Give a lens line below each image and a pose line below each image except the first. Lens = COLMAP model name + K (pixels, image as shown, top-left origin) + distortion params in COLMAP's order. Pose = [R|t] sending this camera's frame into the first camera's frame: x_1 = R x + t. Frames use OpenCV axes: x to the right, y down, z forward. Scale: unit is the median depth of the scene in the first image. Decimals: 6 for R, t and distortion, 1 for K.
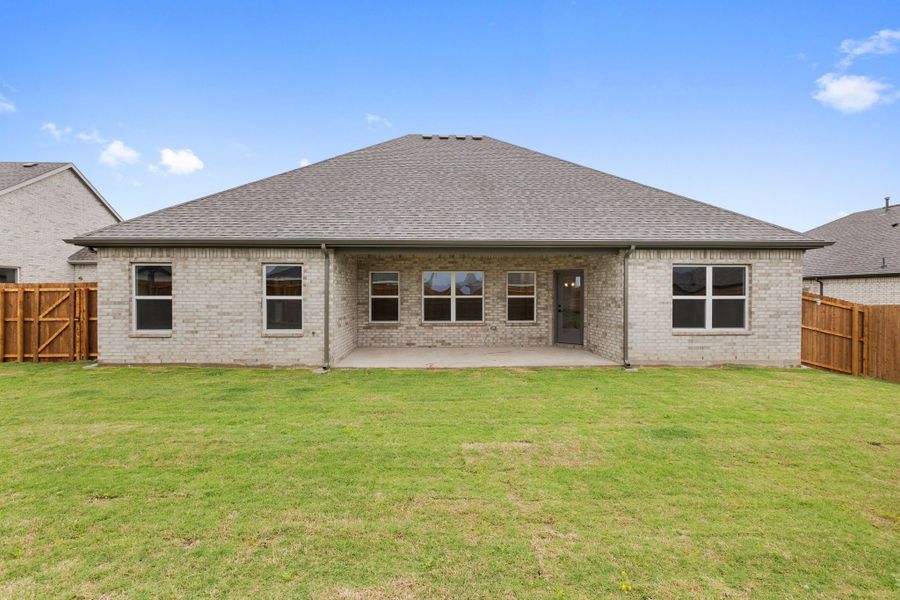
lens RADIAL K [[394.8, 0, 453.4], [0, 394.8, 291.1], [0, 0, 1]] dist [0.001155, 0.000017]
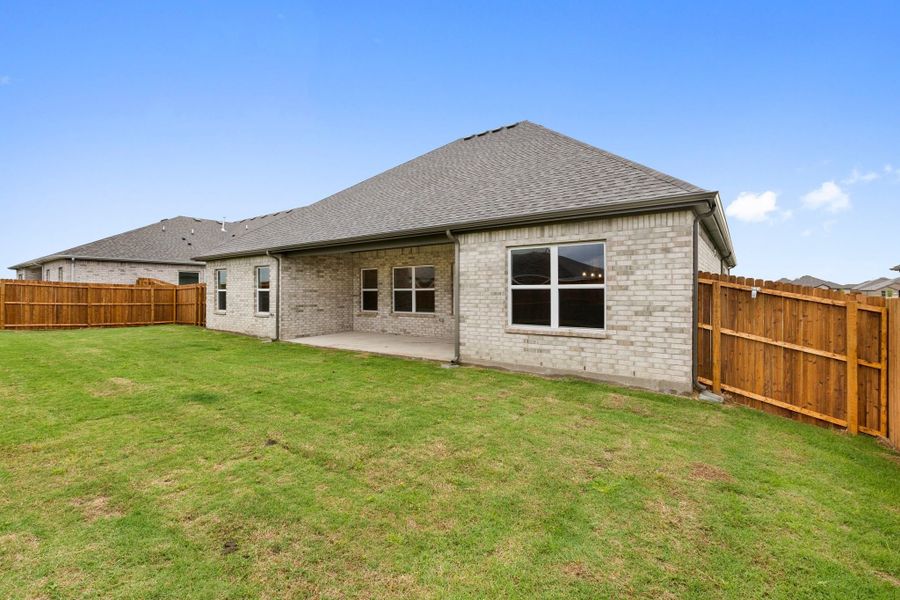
lens RADIAL K [[394.8, 0, 453.4], [0, 394.8, 291.1], [0, 0, 1]] dist [0.001155, 0.000017]
pose [[0.794776, -0.003933, -0.606890, 0.964301], [0.006244, 0.999979, 0.001697, 0.022286], [0.606871, -0.005138, 0.794784, 0.270180]]
